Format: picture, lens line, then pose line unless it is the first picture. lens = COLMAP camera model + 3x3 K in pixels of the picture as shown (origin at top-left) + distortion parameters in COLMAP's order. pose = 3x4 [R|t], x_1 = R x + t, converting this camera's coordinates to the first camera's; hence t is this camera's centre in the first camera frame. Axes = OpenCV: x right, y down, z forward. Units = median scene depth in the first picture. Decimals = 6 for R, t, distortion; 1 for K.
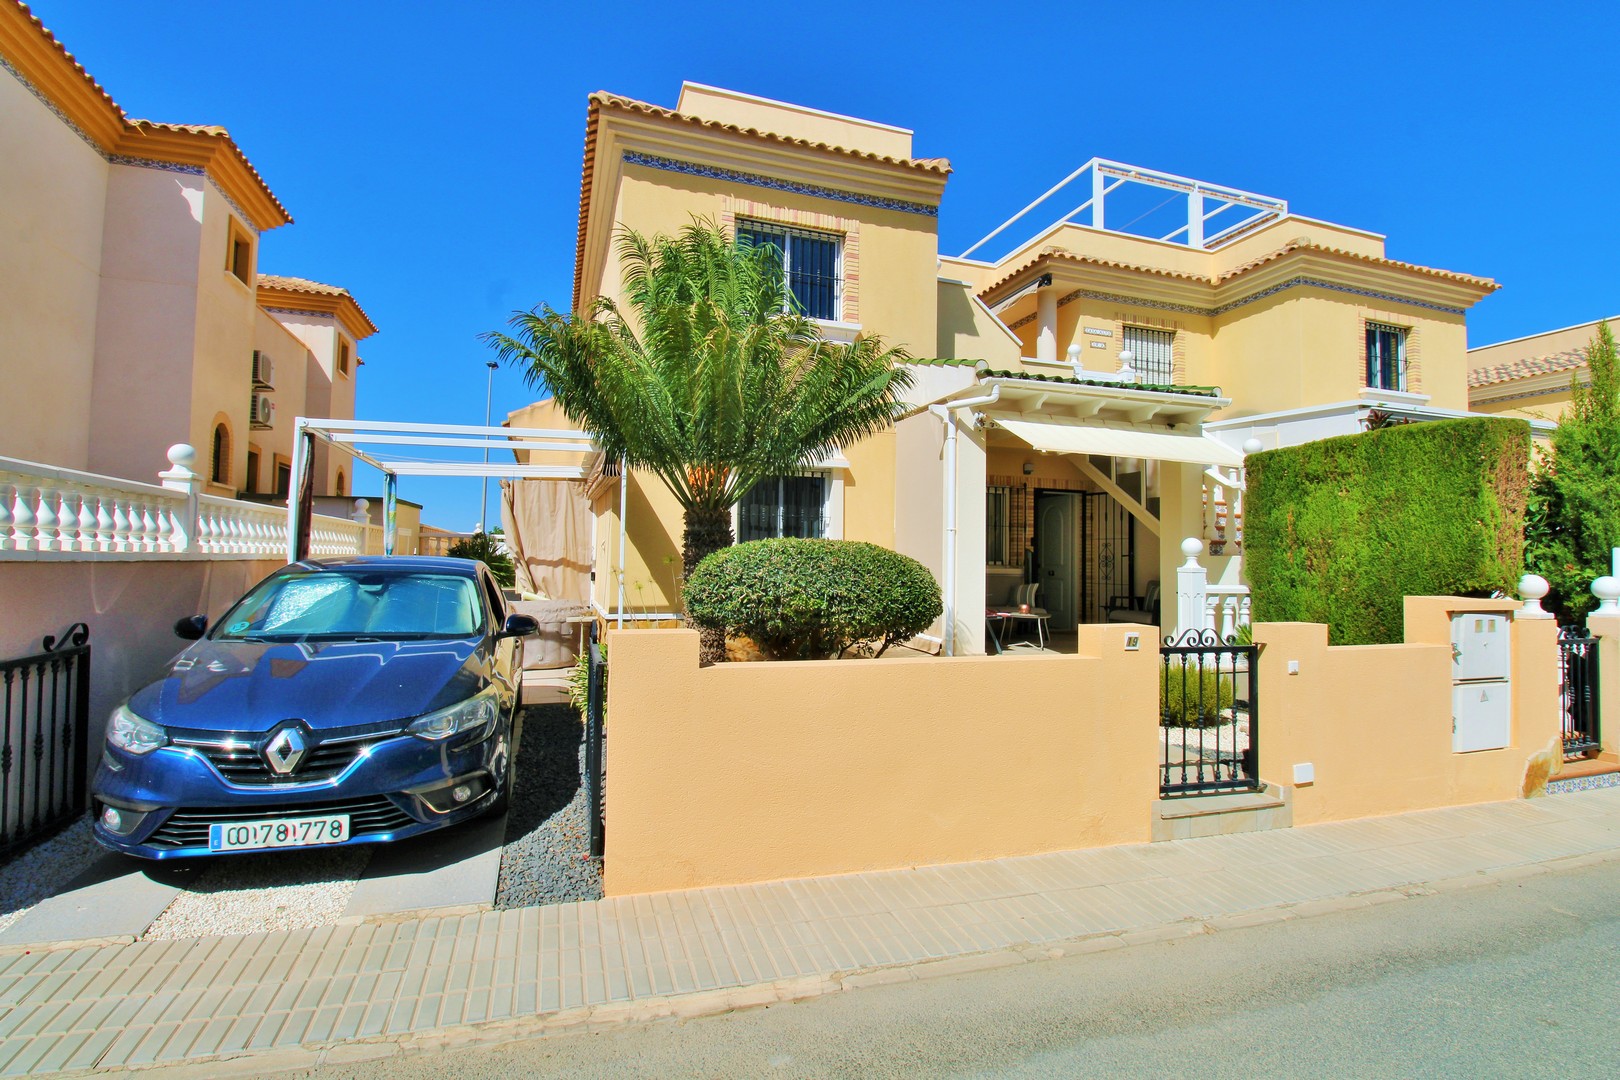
lens RADIAL K [[754.3, 0, 814.2], [0, 754.3, 525.6], [0, 0, 1]] dist [-0.010490, -0.006073]
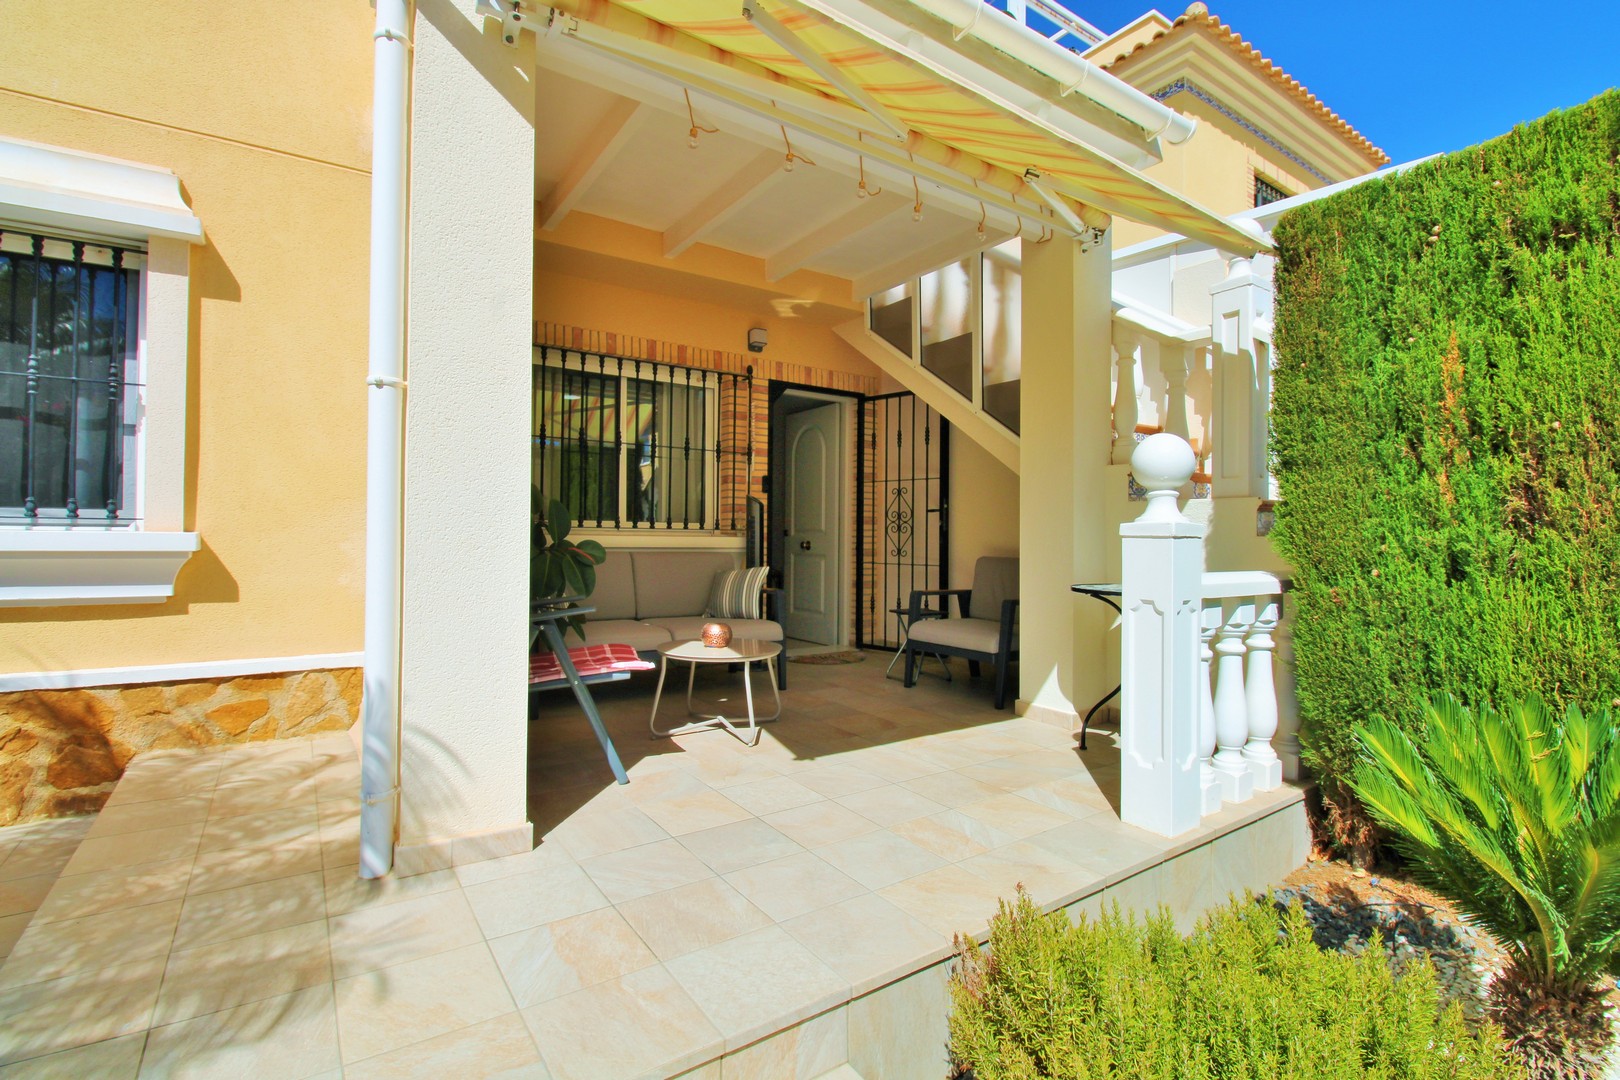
lens RADIAL K [[754.3, 0, 809.8], [0, 754.3, 529.4], [0, 0, 1]] dist [-0.010490, -0.006073]
pose [[0.963397, -0.001723, 0.268074, 0.188525], [-0.008271, 0.999312, 0.036148, 0.034451], [-0.267952, -0.037042, 0.962720, 0.515439]]
